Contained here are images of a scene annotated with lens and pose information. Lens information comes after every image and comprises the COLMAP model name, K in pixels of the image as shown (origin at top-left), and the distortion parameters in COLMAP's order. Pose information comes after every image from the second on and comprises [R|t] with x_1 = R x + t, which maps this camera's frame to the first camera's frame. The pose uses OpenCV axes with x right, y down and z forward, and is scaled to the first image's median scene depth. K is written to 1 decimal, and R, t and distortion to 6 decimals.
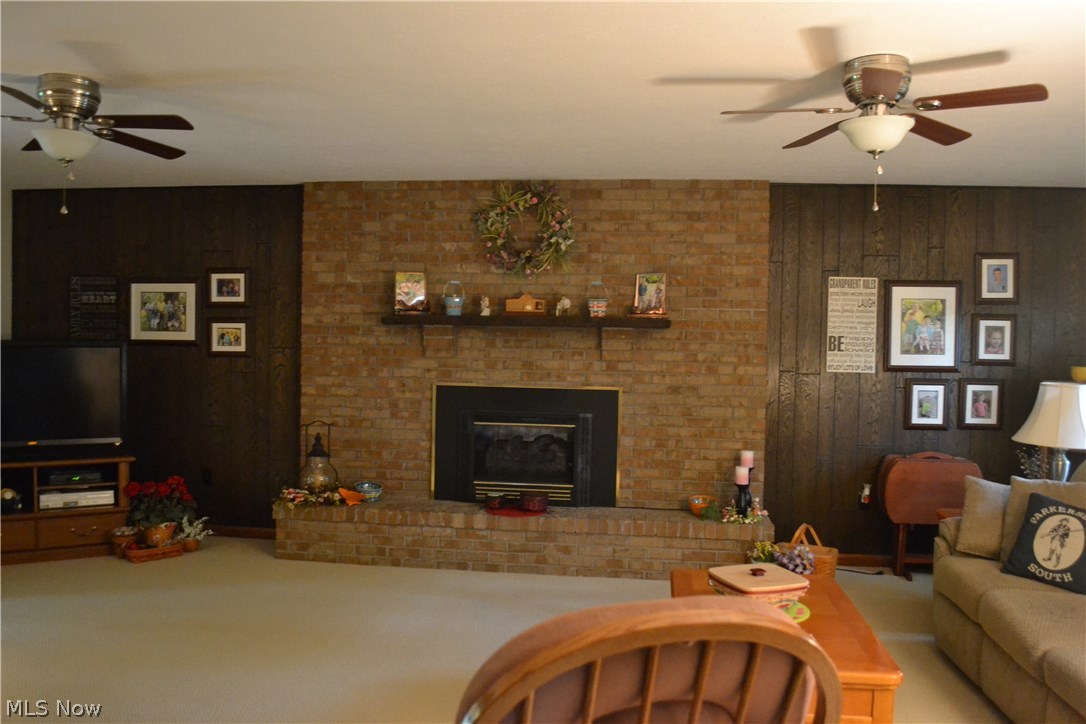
lens RADIAL K [[888.6, 0, 543.0], [0, 888.6, 366.4], [0, 0, 1]] dist [-0.083183, 0.011830]
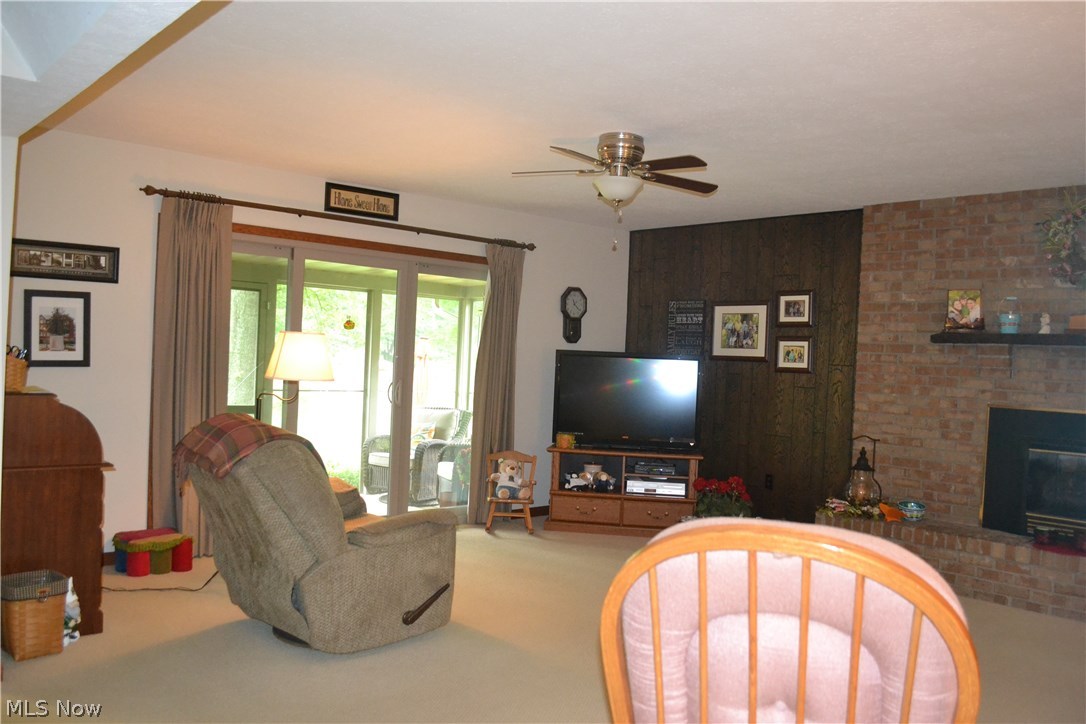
lens RADIAL K [[888.6, 0, 543.0], [0, 888.6, 366.4], [0, 0, 1]] dist [-0.083183, 0.011830]
pose [[0.752968, 0.022023, -0.657688, 0.129549], [-0.048324, 0.998592, -0.021886, 0.020918], [0.656280, 0.048261, 0.752972, -0.016709]]
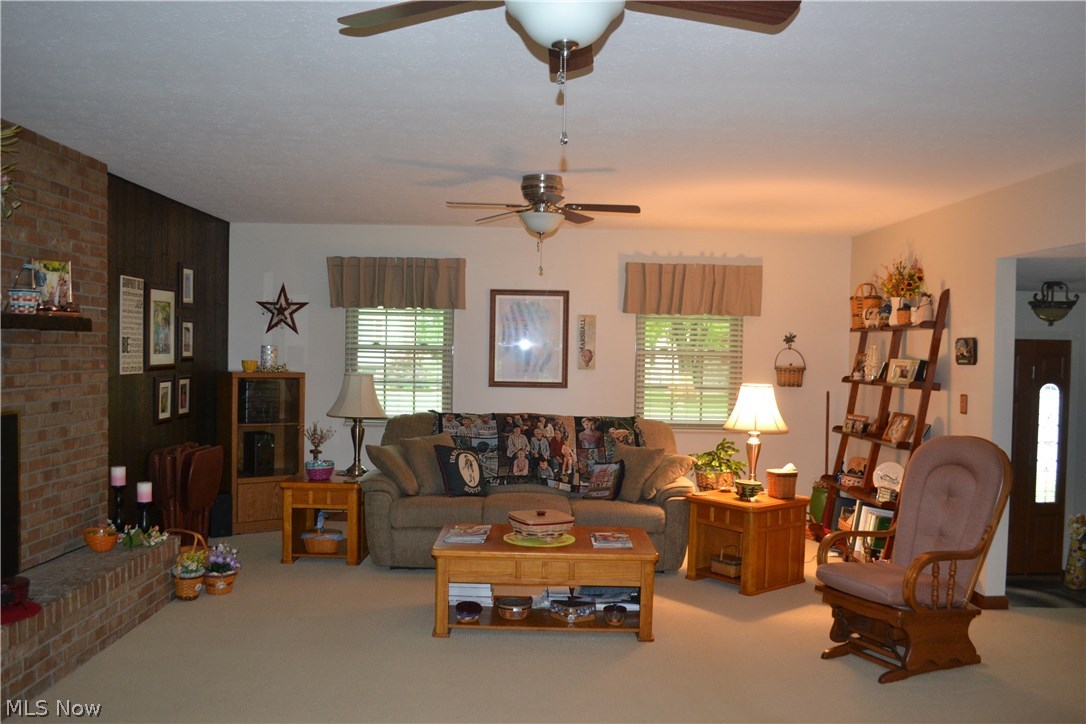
lens RADIAL K [[888.6, 0, 543.0], [0, 888.6, 366.4], [0, 0, 1]] dist [-0.083183, 0.011830]
pose [[-0.109401, -0.042918, 0.993071, -0.671788], [0.015003, 0.998882, 0.044822, -0.038575], [-0.993884, 0.019803, -0.108635, 0.661827]]
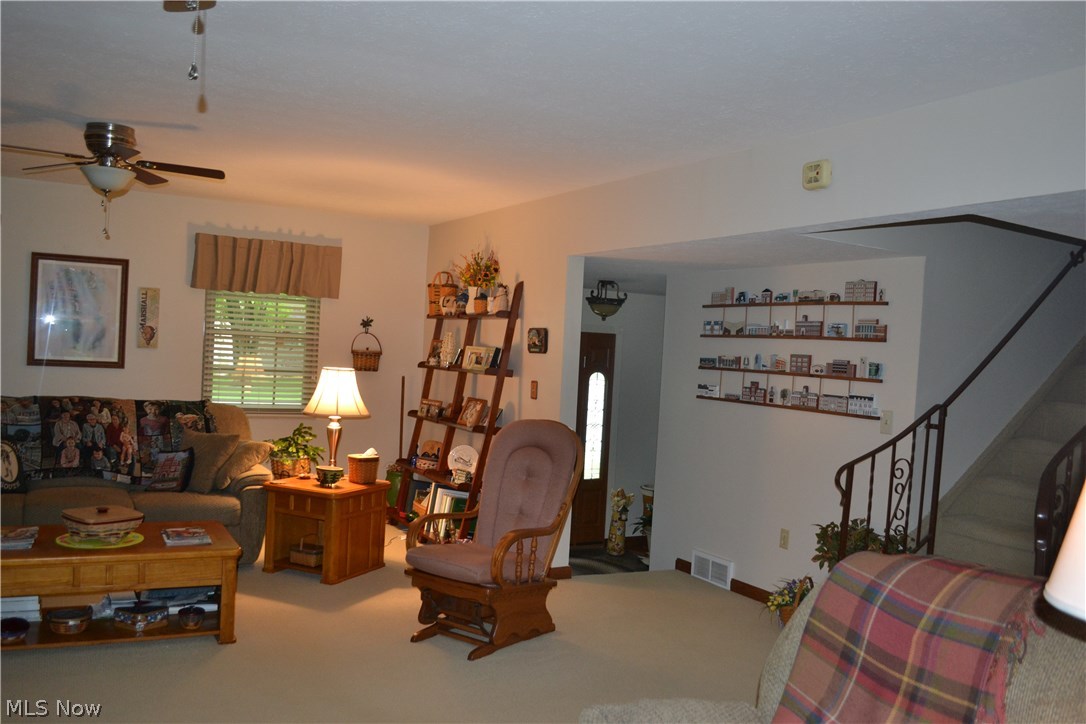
lens RADIAL K [[888.6, 0, 543.0], [0, 888.6, 366.4], [0, 0, 1]] dist [-0.083183, 0.011830]
pose [[-0.567225, -0.066799, 0.820850, -0.635339], [-0.034639, 0.997758, 0.057259, -0.035127], [-0.822834, 0.004046, -0.568267, 0.683305]]
